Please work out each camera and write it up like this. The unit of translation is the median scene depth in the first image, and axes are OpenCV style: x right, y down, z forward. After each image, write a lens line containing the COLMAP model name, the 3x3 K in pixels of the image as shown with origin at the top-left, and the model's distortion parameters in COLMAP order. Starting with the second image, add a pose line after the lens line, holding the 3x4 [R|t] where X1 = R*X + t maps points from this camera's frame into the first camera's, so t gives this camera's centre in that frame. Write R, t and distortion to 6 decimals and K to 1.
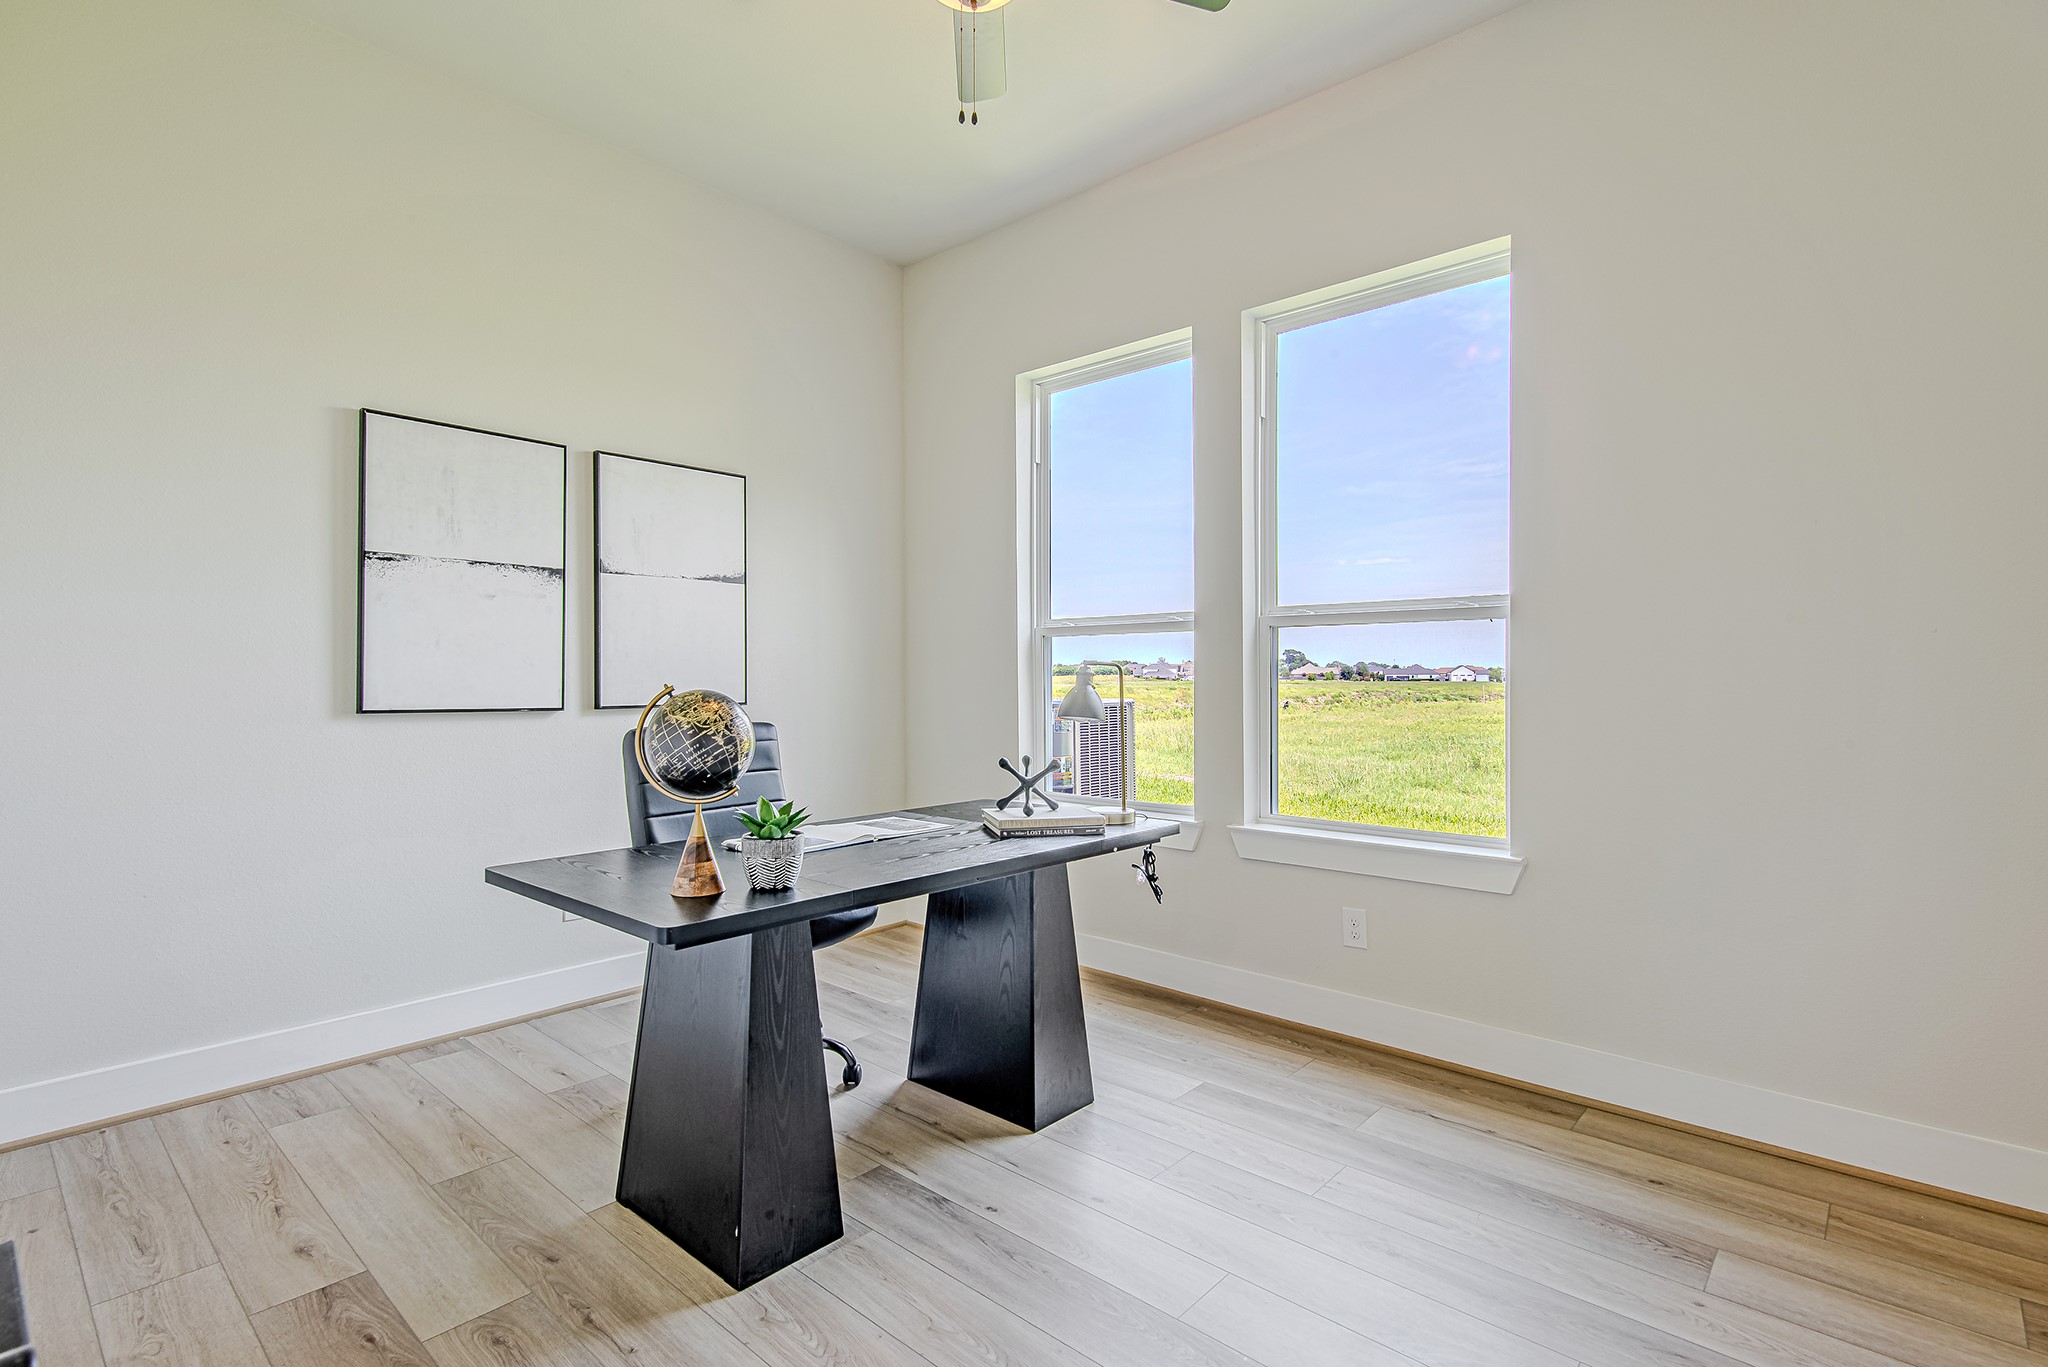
lens RADIAL K [[978.4, 0, 1023.4], [0, 978.4, 679.2], [0, 0, 1]] dist [0.009079, -0.000191]
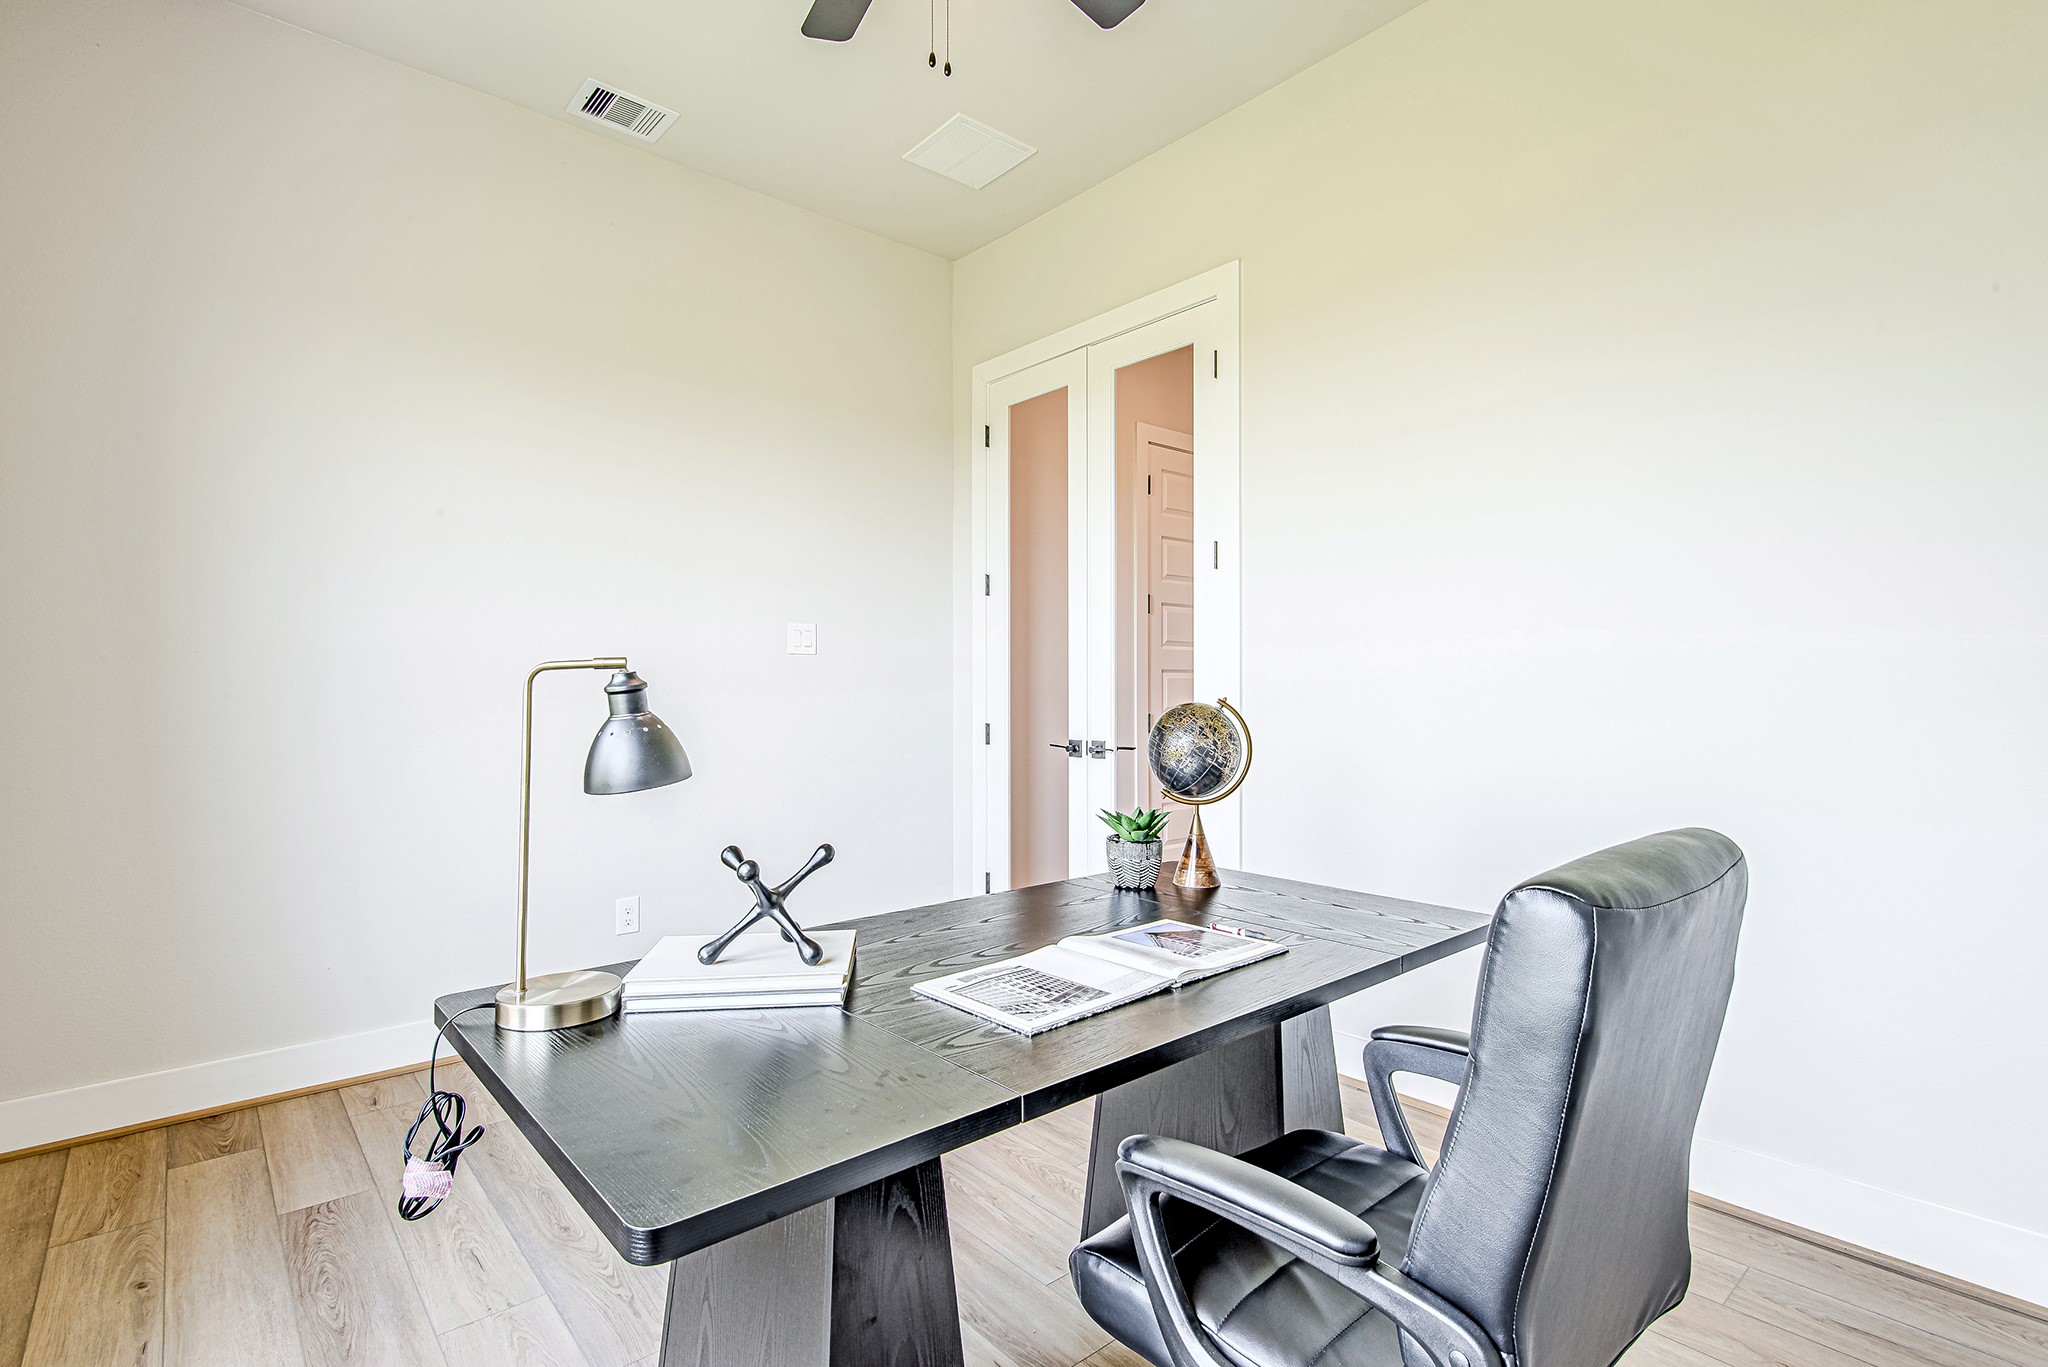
lens RADIAL K [[978.4, 0, 1024.9], [0, 978.4, 681.6], [0, 0, 1]] dist [0.009079, -0.000191]
pose [[-0.992482, 0.001658, 0.122376, -0.244727], [0.001413, 0.999997, -0.002086, -0.012616], [-0.122379, -0.001897, -0.992482, 1.901706]]
